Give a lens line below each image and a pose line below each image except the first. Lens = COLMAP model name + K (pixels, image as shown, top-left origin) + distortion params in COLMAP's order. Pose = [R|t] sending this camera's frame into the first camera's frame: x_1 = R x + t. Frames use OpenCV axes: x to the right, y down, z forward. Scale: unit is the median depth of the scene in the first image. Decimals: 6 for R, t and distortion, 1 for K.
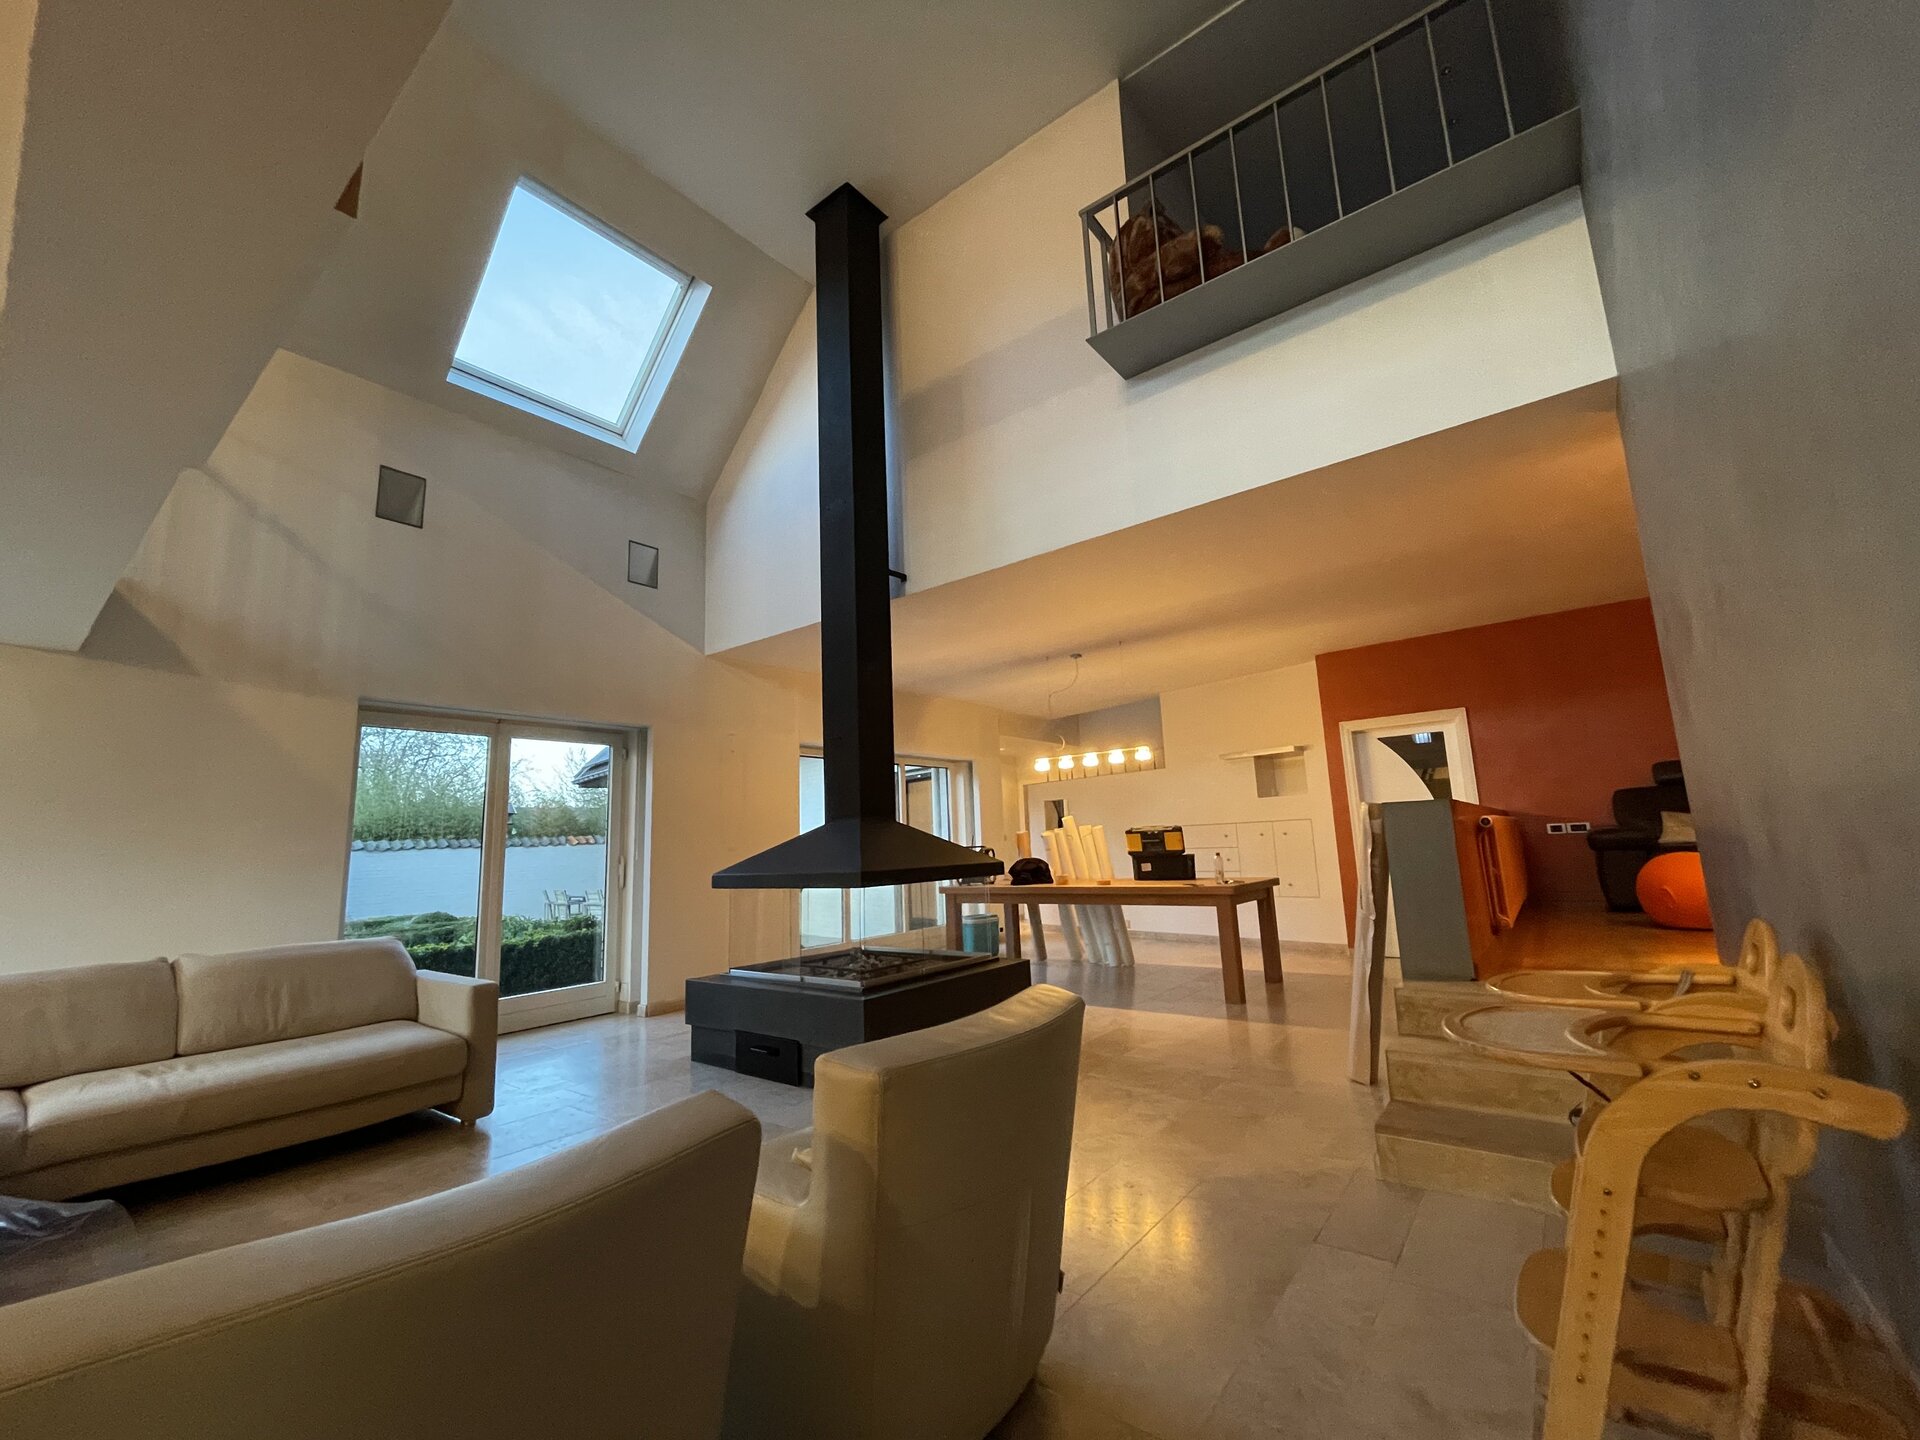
lens RADIAL K [[780.1, 0, 962.3], [0, 780.1, 719.2], [0, 0, 1]] dist [-0.003985, 0.000357]
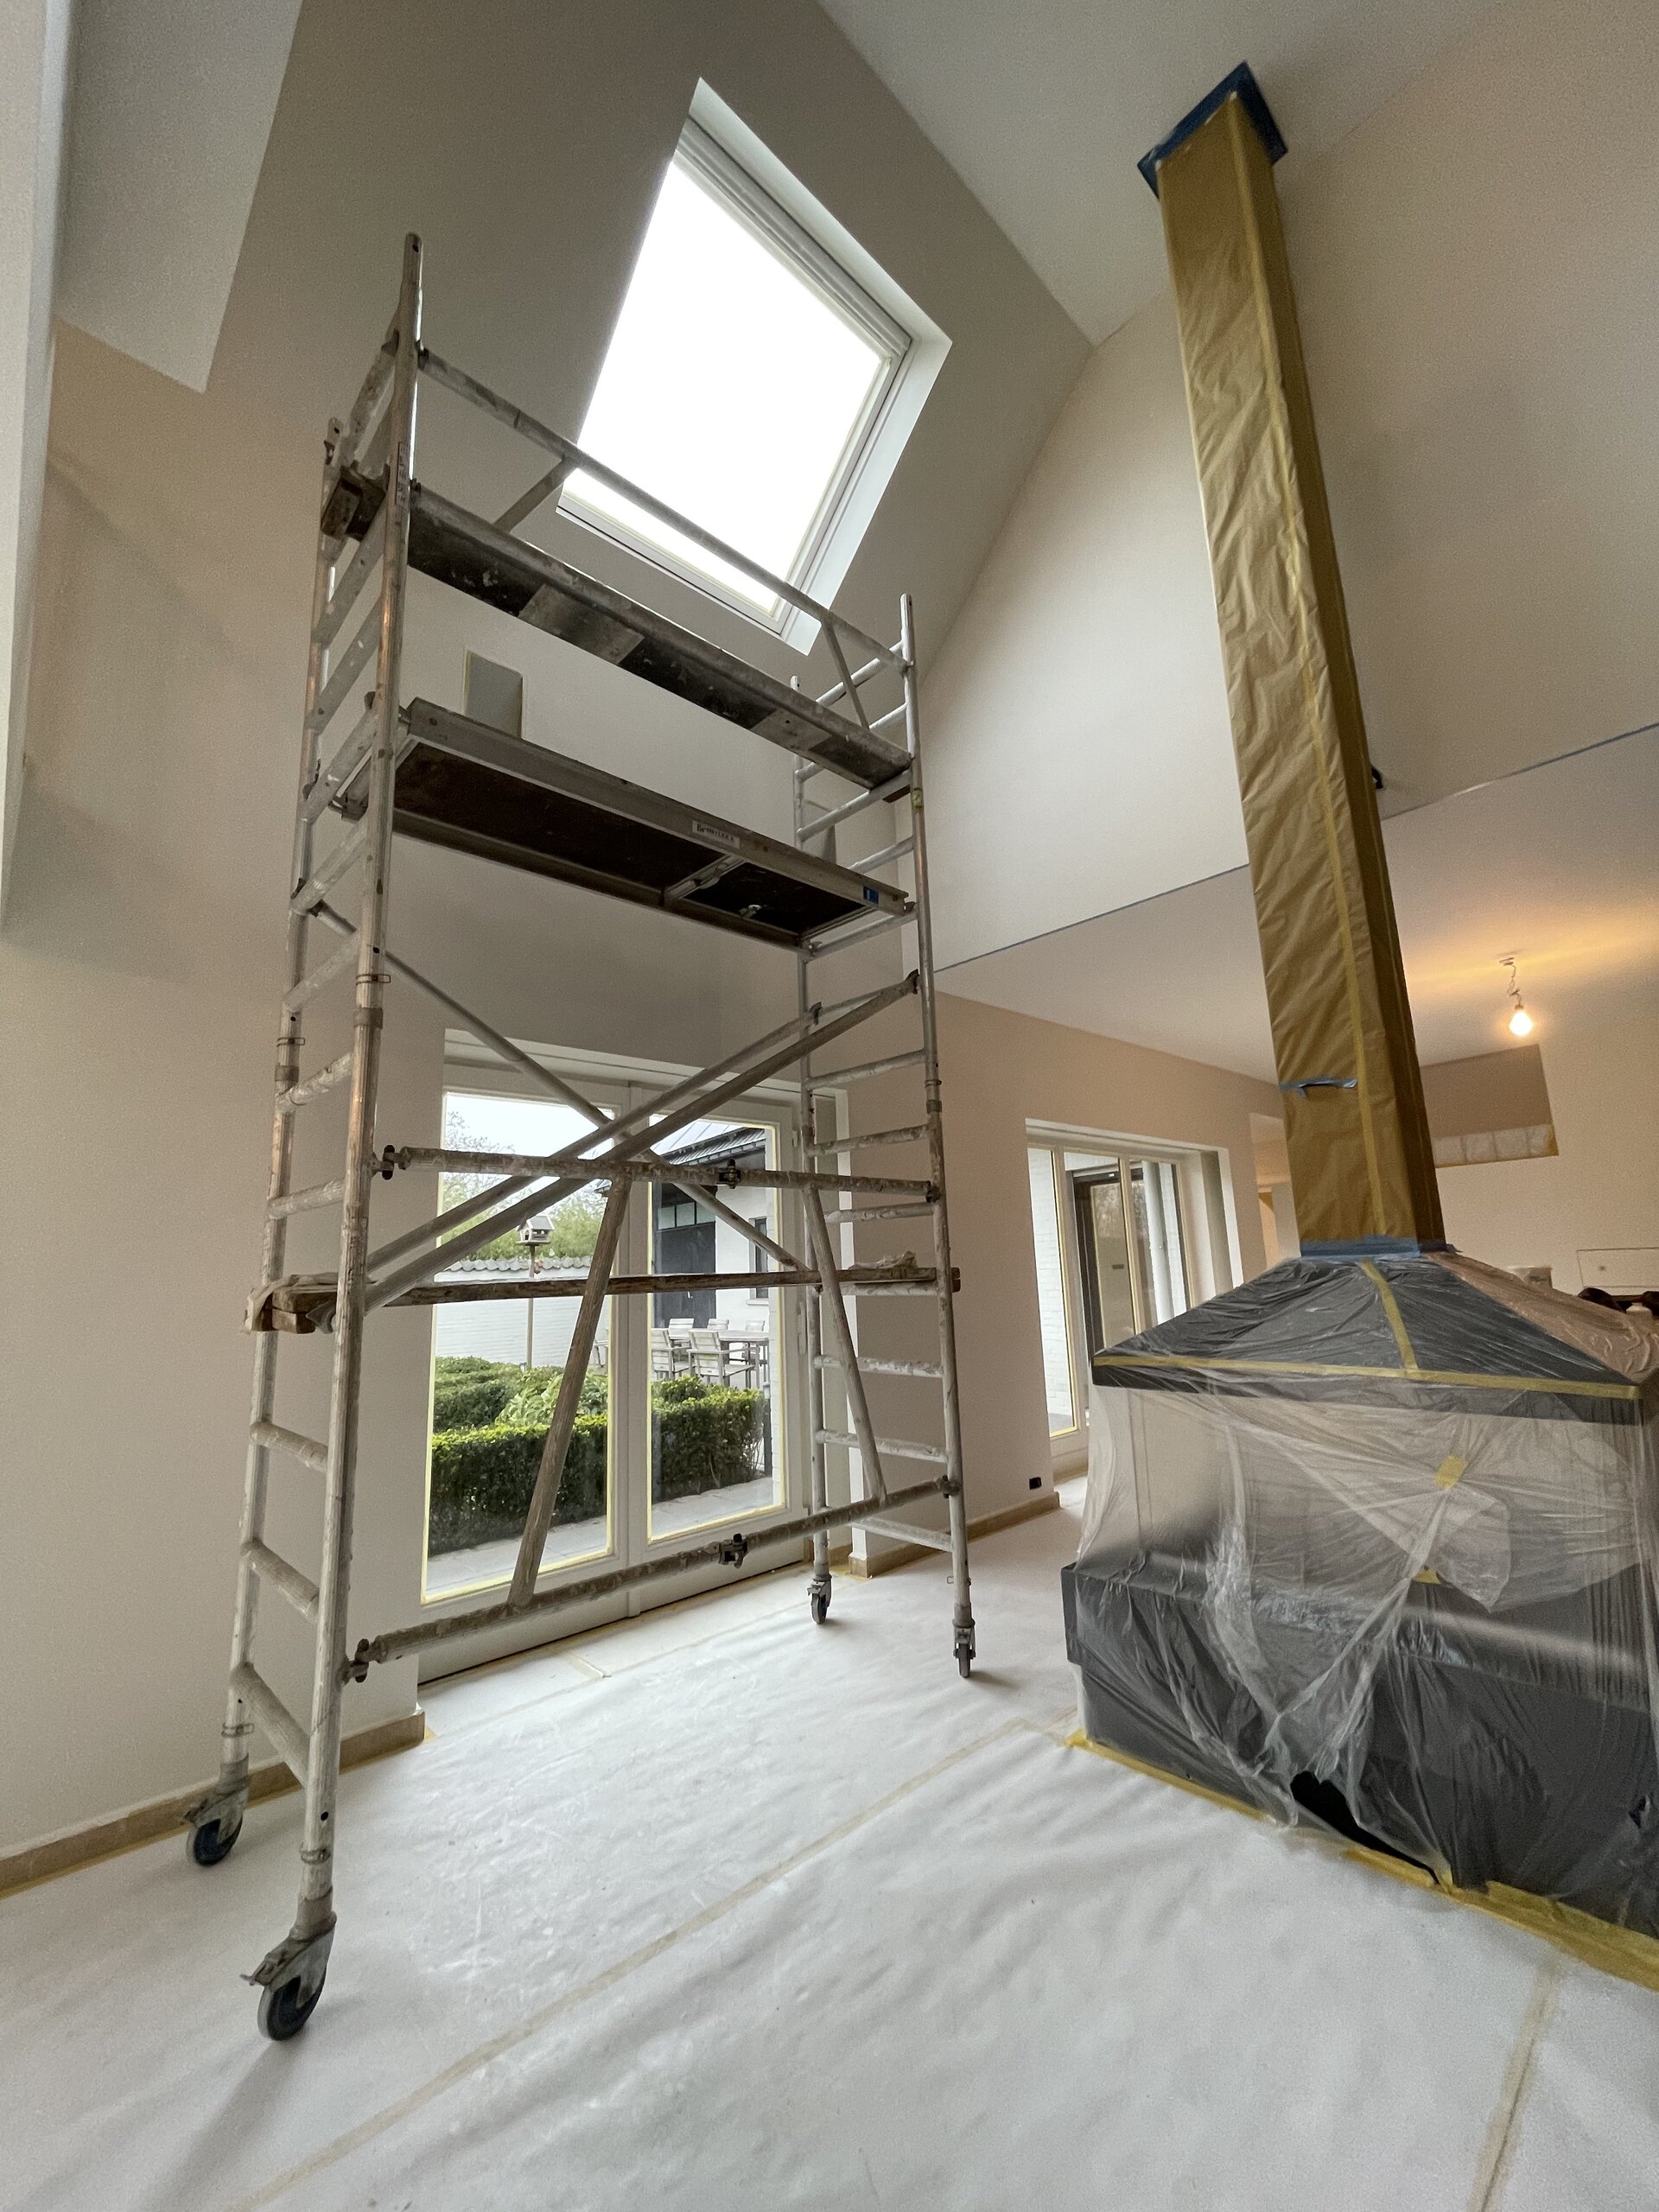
lens RADIAL K [[898.7, 0, 836.4], [0, 898.7, 1108.0], [0, 0, 1]] dist [-0.003985, 0.000357]
pose [[0.987521, -0.022964, -0.155803, -0.333599], [0.021619, 0.999713, -0.010321, 0.032502], [0.155995, 0.006824, 0.987734, 0.337345]]
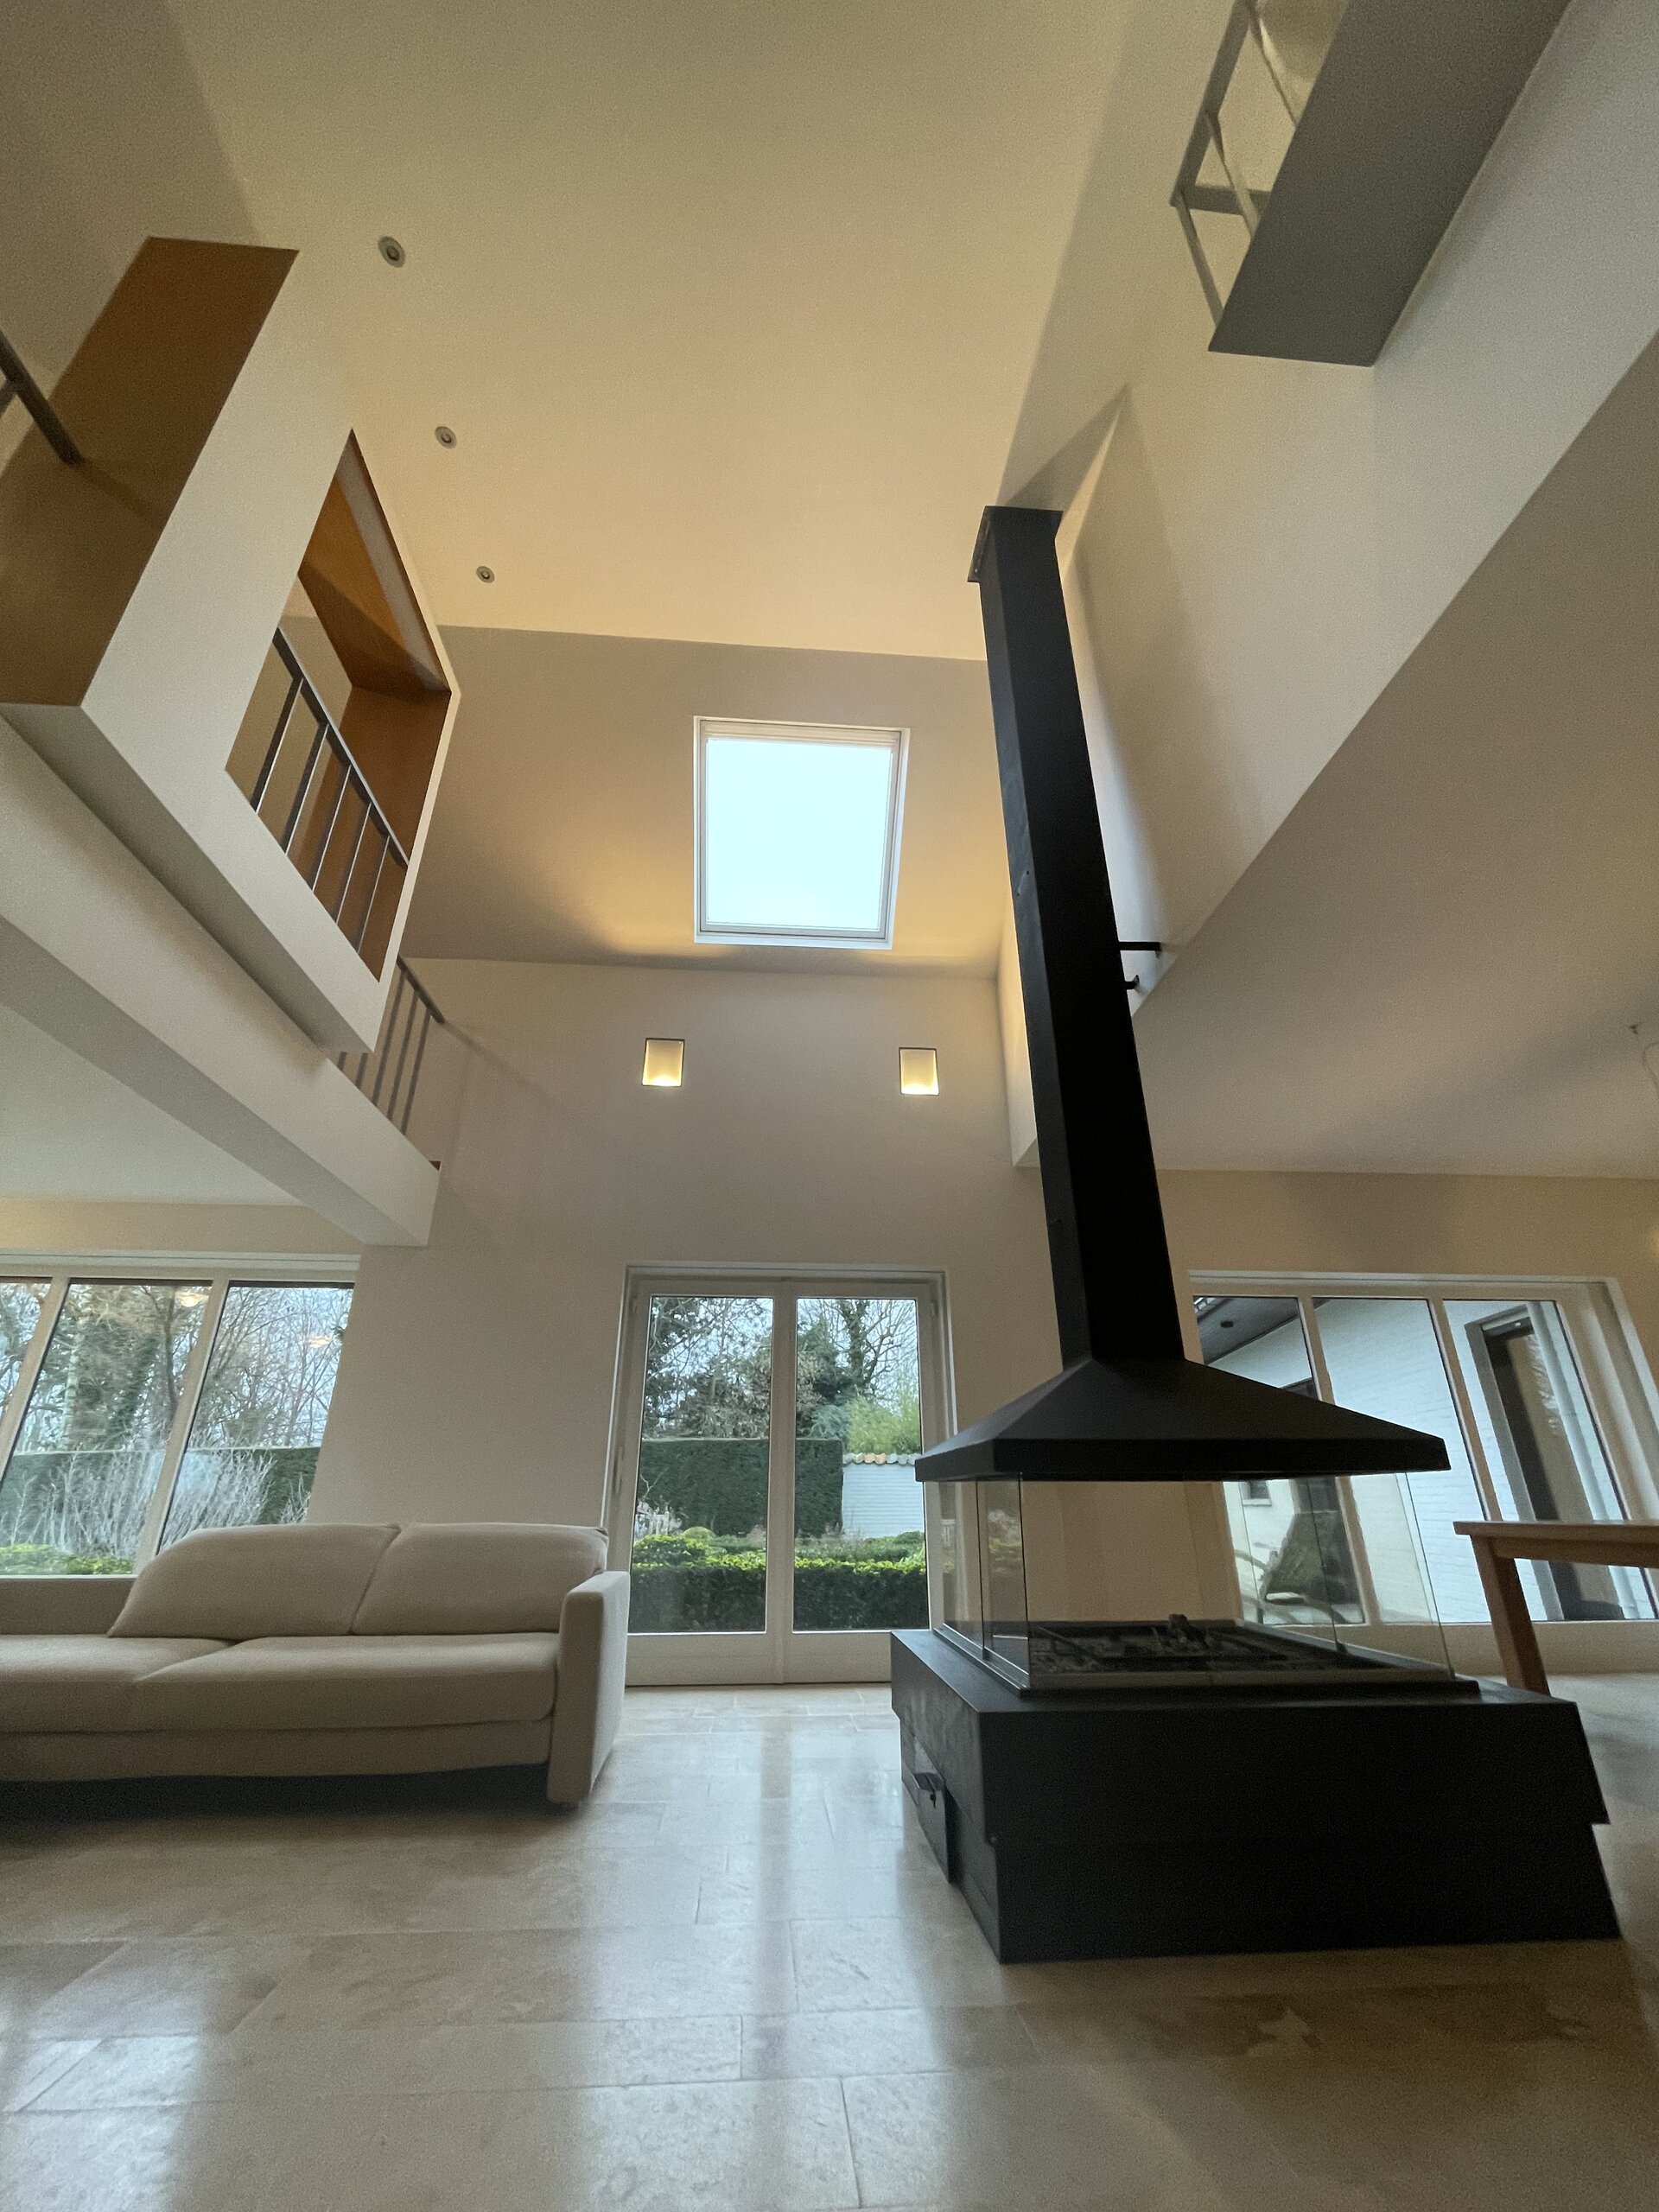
lens RADIAL K [[898.7, 0, 849.0], [0, 898.7, 1109.0], [0, 0, 1]] dist [-0.003985, 0.000357]
pose [[0.681150, -0.270182, -0.680468, 0.191634], [0.100967, 0.955203, -0.278197, 0.108257], [0.725148, 0.120789, 0.677916, 0.367527]]
